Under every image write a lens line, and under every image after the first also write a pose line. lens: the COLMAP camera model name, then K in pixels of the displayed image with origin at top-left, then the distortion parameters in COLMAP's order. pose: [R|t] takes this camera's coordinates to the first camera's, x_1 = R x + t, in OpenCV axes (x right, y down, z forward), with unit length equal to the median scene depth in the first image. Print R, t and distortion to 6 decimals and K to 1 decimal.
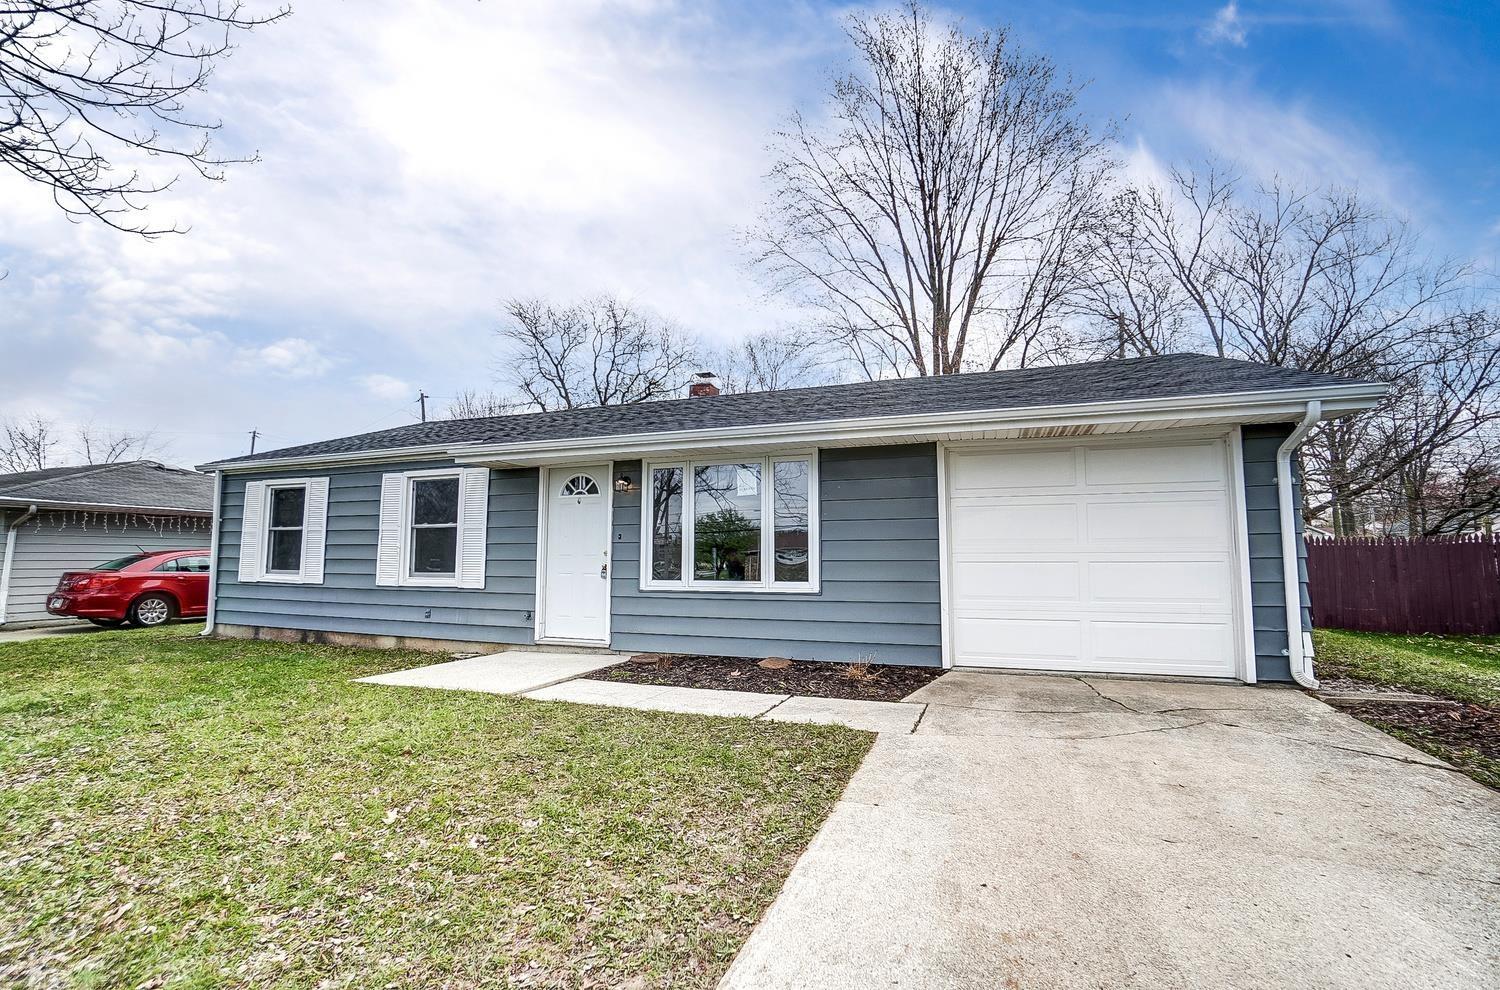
lens RADIAL K [[668.4, 0, 750.0], [0, 668.4, 495.0], [0, 0, 1]] dist [-0.061417, 0.025993]
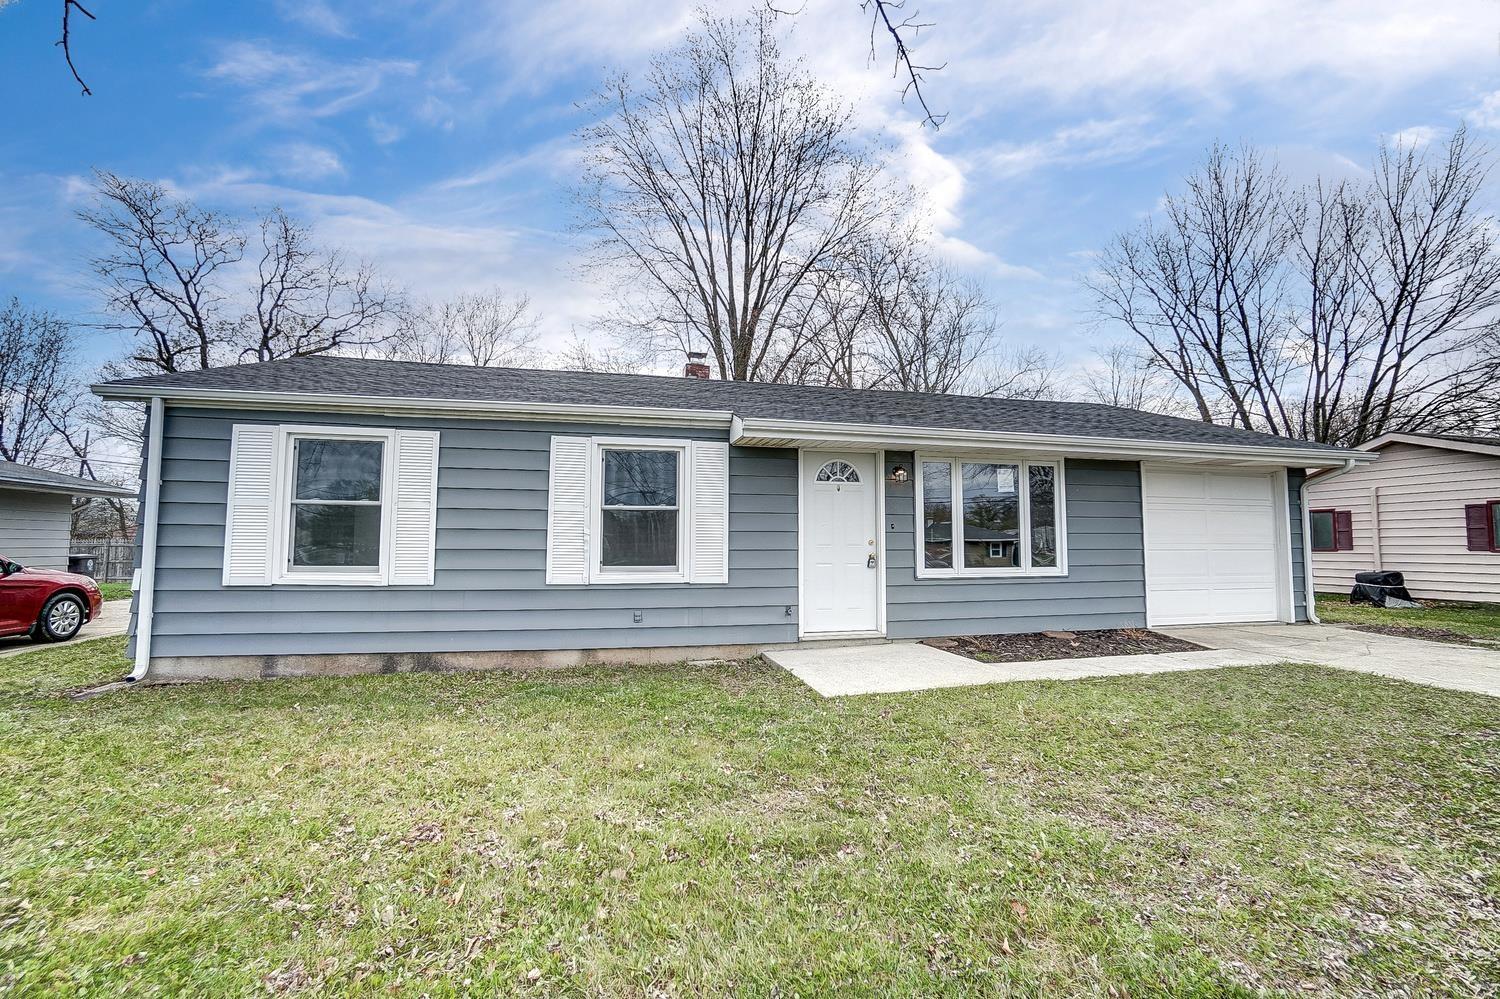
lens RADIAL K [[667.0, 0, 750.0], [0, 667.0, 499.5], [0, 0, 1]] dist [-0.059513, 0.022163]
pose [[0.828240, 0.041833, 0.558810, -0.861498], [-0.054848, 0.998473, 0.006546, 0.025197], [-0.557683, -0.036072, 0.829270, 0.265308]]
